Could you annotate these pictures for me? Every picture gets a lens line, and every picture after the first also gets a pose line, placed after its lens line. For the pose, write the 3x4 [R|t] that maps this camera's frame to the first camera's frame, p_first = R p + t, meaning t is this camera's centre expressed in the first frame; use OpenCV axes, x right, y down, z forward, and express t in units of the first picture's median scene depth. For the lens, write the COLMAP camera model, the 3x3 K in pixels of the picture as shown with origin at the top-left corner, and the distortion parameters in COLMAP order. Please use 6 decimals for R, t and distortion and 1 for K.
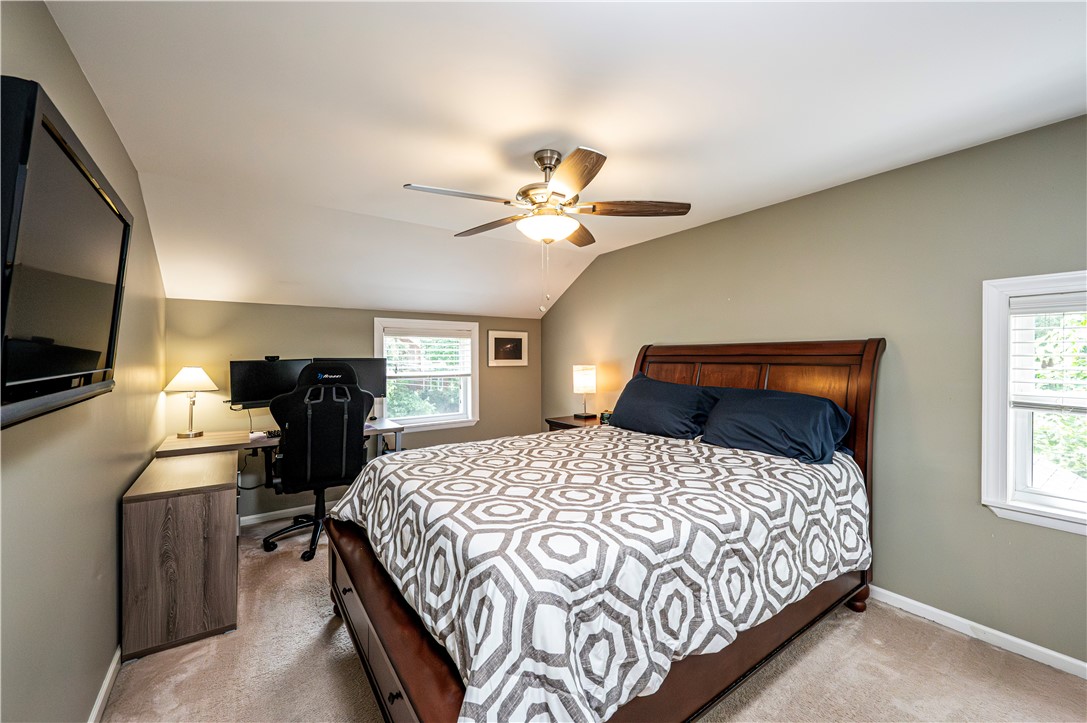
lens RADIAL K [[430.7, 0, 546.4], [0, 430.7, 362.7], [0, 0, 1]] dist [-0.000083, -0.000082]
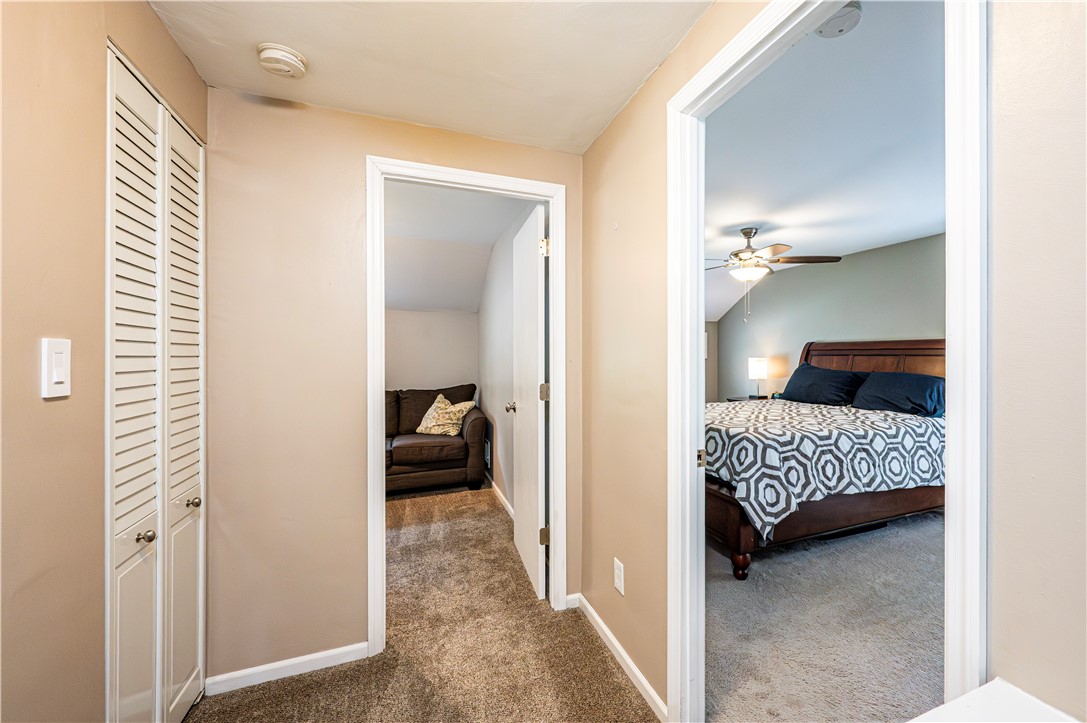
lens RADIAL K [[446.0, 0, 587.3], [0, 446.0, 355.7], [0, 0, 1]] dist [-0.001465, -0.000338]
pose [[0.975204, 0.004541, -0.221260, -0.325995], [-0.006890, 0.999928, -0.009849, 0.046905], [0.221199, 0.011129, 0.975165, -1.210551]]
